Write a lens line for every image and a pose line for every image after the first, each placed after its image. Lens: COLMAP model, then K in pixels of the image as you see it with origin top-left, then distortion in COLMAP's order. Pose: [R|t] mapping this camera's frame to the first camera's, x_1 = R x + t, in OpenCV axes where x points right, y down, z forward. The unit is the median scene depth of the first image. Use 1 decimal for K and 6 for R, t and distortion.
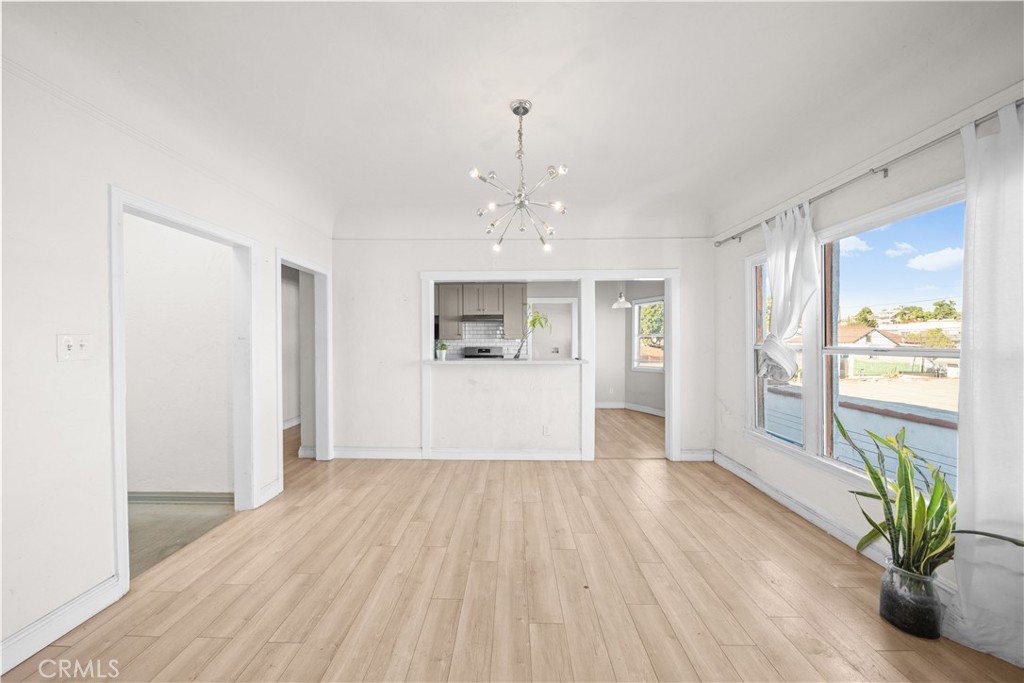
lens RADIAL K [[348.5, 0, 507.4], [0, 348.5, 341.4], [0, 0, 1]] dist [-0.006582, -0.000184]
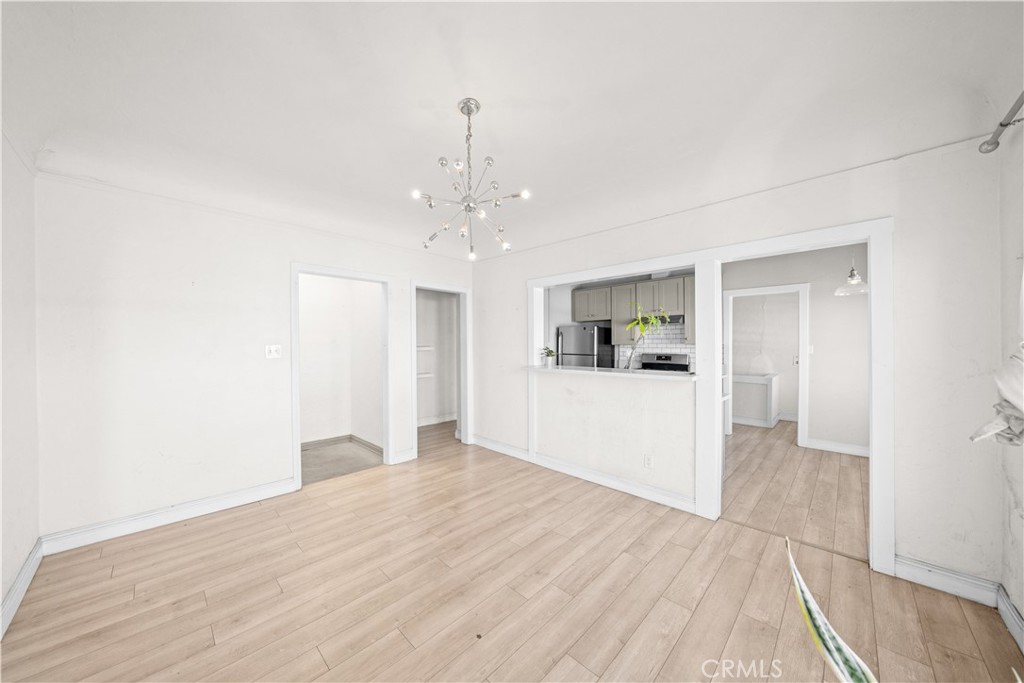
lens RADIAL K [[348.5, 0, 507.4], [0, 348.5, 341.4], [0, 0, 1]] dist [-0.006582, -0.000184]
pose [[0.727010, -0.003497, -0.686618, 0.429757], [-0.002866, 0.999963, -0.008127, -0.011070], [0.686621, 0.007877, 0.726973, 0.203021]]
